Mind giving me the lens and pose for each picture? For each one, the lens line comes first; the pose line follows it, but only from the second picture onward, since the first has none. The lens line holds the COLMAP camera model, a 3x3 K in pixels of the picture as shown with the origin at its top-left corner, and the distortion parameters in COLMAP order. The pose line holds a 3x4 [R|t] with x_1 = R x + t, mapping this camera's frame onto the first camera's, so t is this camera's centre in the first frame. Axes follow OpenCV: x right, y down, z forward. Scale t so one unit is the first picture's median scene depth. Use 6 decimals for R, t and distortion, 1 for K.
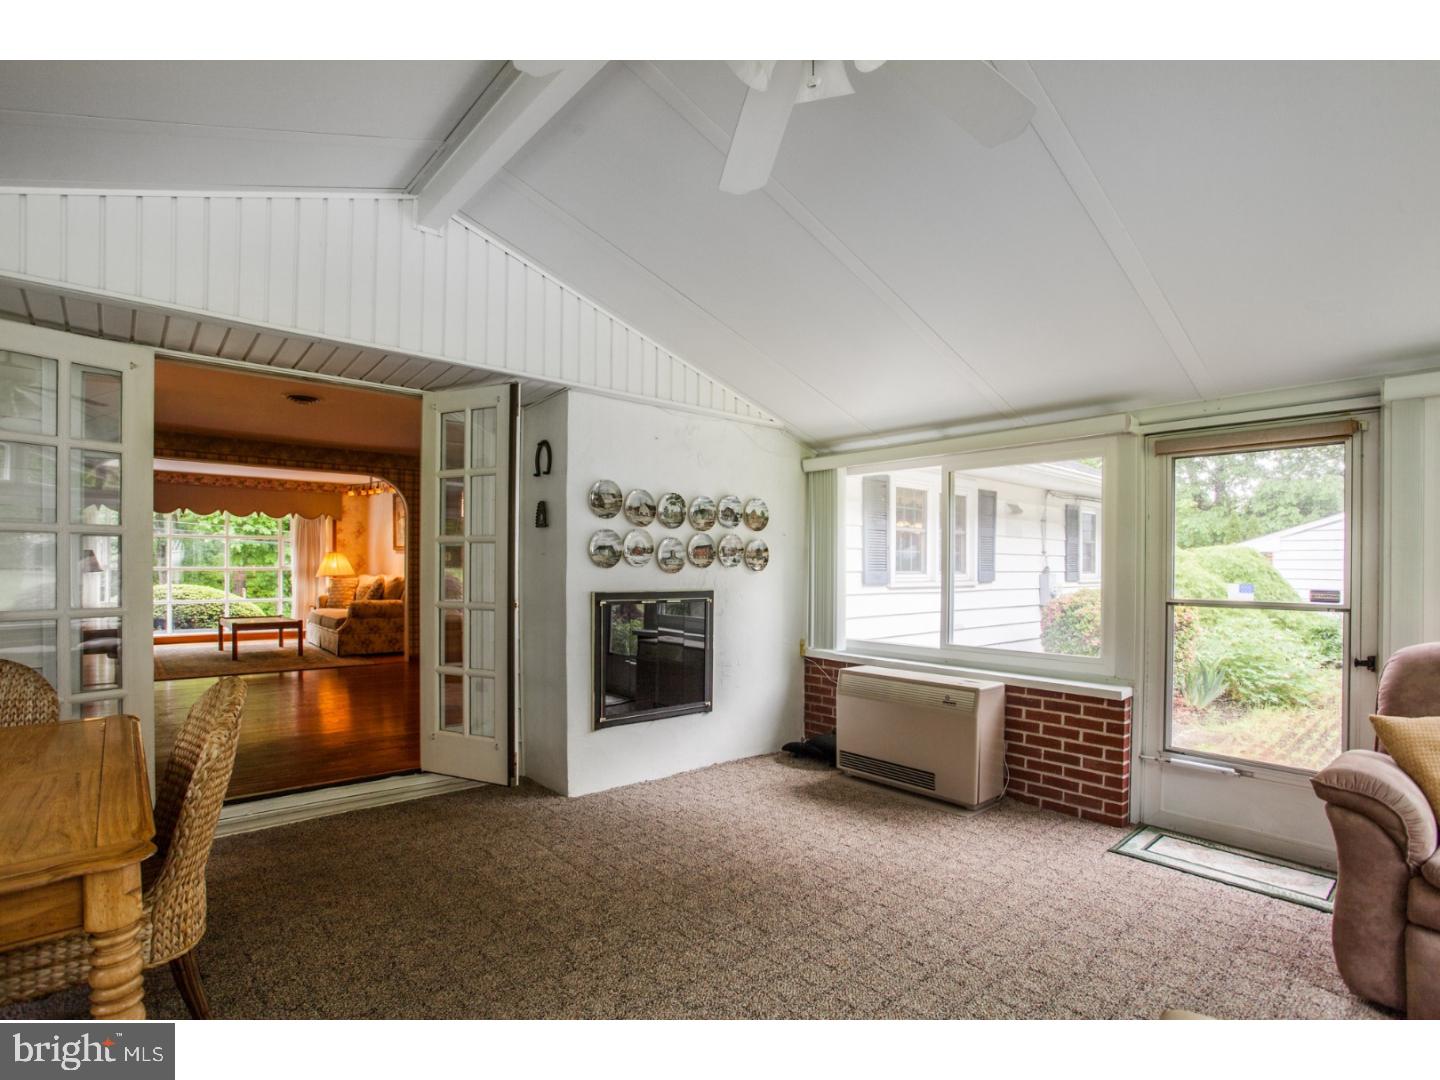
lens RADIAL K [[713.1, 0, 720.0], [0, 713.1, 540.0], [0, 0, 1]] dist [-0.055666, 0.025876]
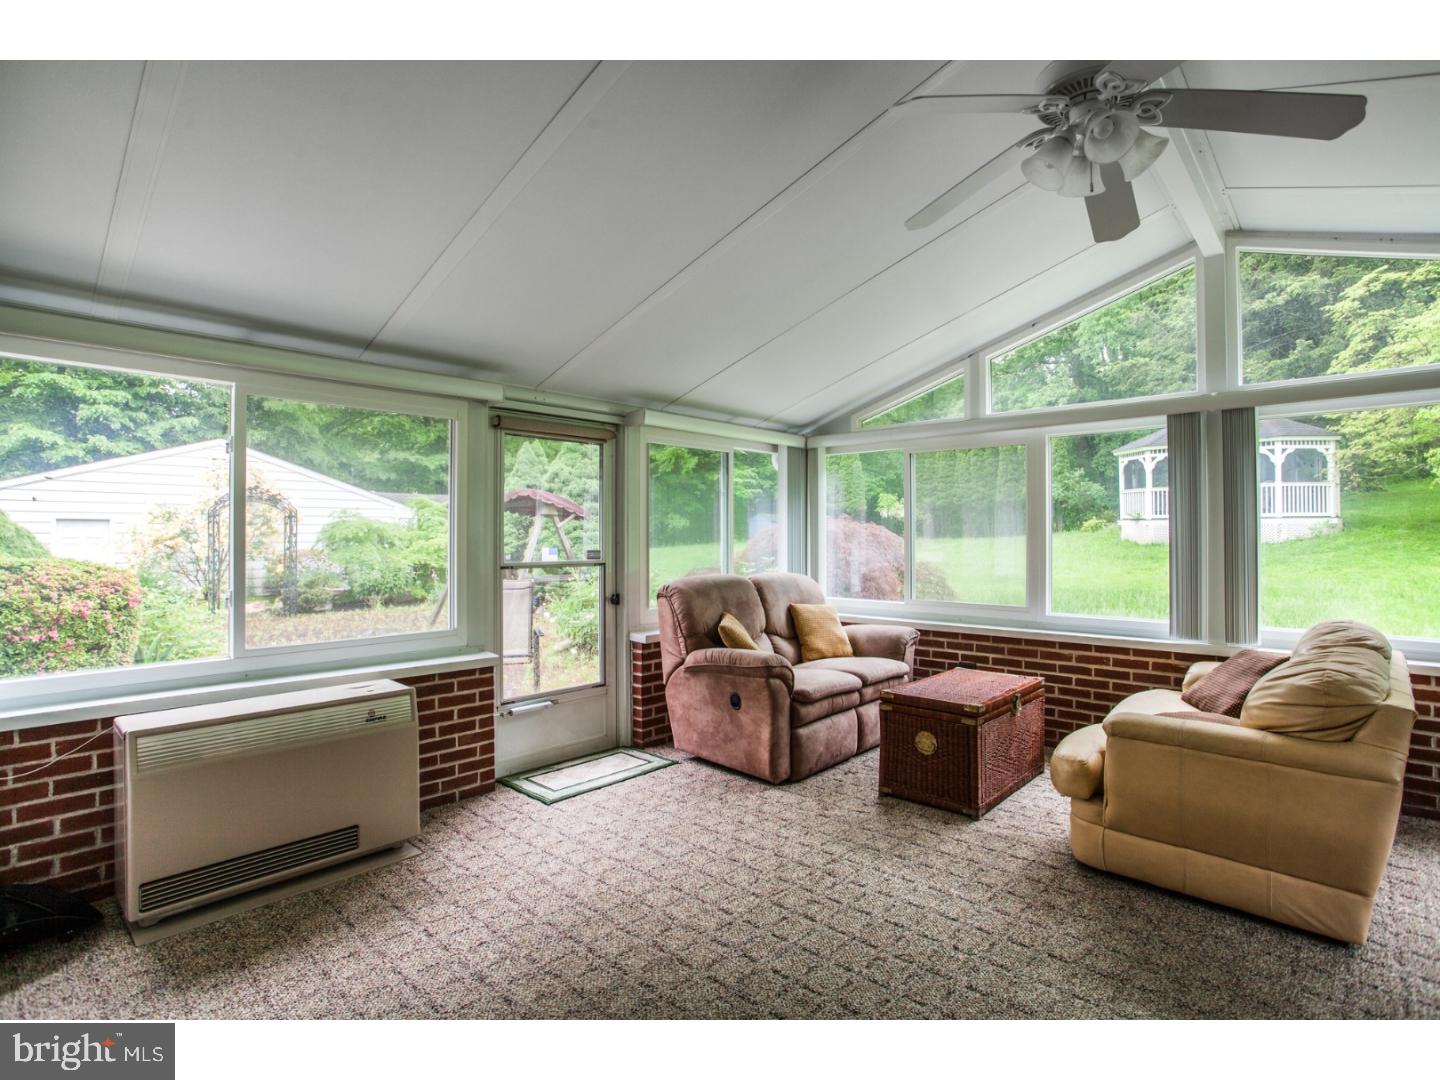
lens RADIAL K [[713.1, 0, 720.0], [0, 713.1, 540.0], [0, 0, 1]] dist [-0.055666, 0.025876]
pose [[-0.113755, -0.012562, 0.993429, -0.508610], [-0.041797, 0.999095, 0.007848, 0.028690], [-0.992629, -0.040630, -0.114177, 0.859653]]
